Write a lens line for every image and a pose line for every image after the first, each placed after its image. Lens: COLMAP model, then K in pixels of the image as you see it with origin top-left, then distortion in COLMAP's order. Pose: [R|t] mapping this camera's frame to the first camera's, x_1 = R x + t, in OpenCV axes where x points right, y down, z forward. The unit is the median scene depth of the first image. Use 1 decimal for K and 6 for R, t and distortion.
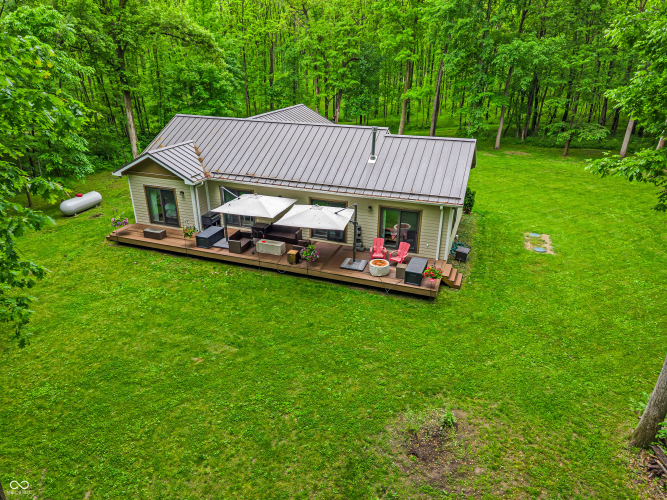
lens RADIAL K [[453.5, 0, 329.9], [0, 453.5, 250.7], [0, 0, 1]] dist [-0.001426, -0.004437]
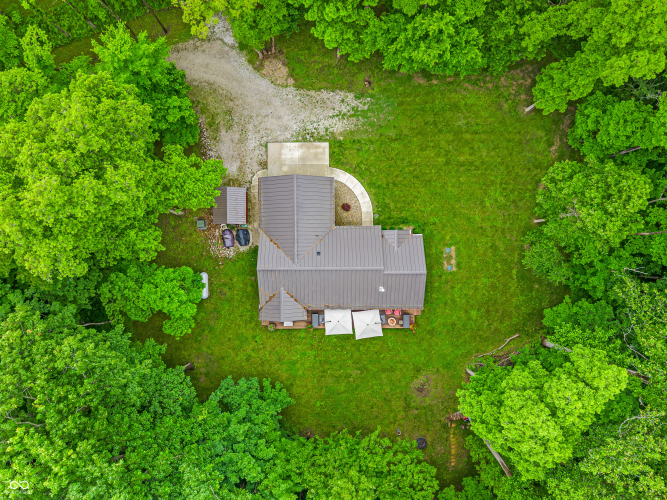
lens RADIAL K [[453.5, 0, 334.8], [0, 453.5, 250.0], [0, 0, 1]] dist [-0.001426, -0.004437]
pose [[0.934960, -0.354671, -0.007592, -0.033078], [0.149982, 0.375798, 0.914484, -2.580360], [-0.321488, -0.856145, 0.404550, 0.401533]]
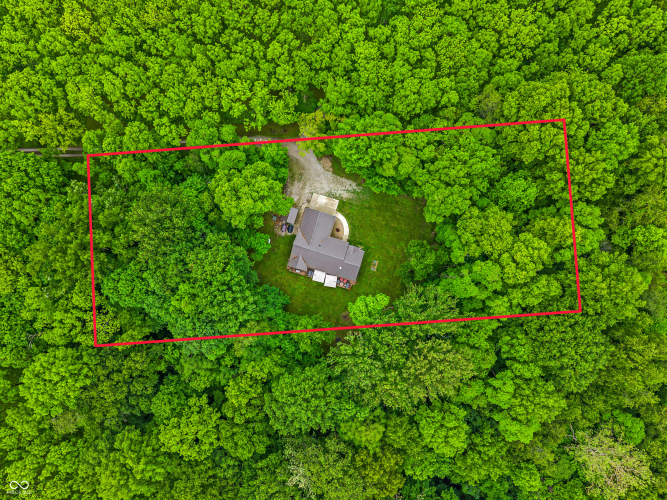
lens RADIAL K [[453.5, 0, 335.1], [0, 453.5, 250.0], [0, 0, 1]] dist [-0.001426, -0.004437]
pose [[0.998085, -0.056414, -0.025378, 0.201697], [0.046385, 0.411107, 0.910406, -5.603576], [-0.040927, -0.909840, 0.412937, -1.053153]]
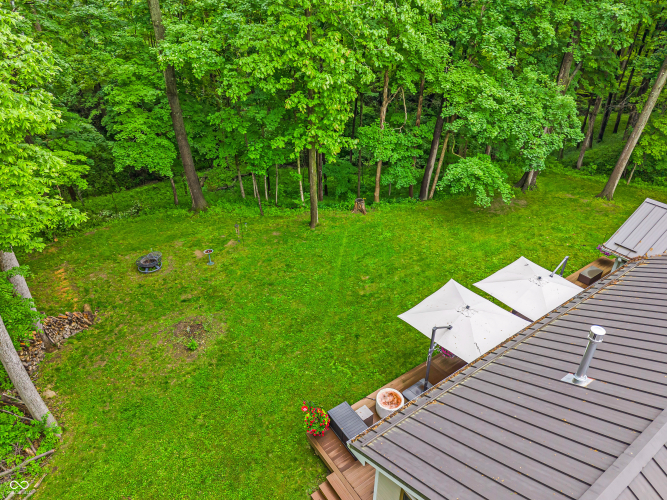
lens RADIAL K [[453.5, 0, 332.7], [0, 453.5, 249.5], [0, 0, 1]] dist [-0.001426, -0.004437]
pose [[-0.557584, 0.447554, -0.699140, 0.561391], [-0.341592, 0.643900, 0.684622, -0.590258], [0.756581, 0.620555, -0.206147, 0.934647]]
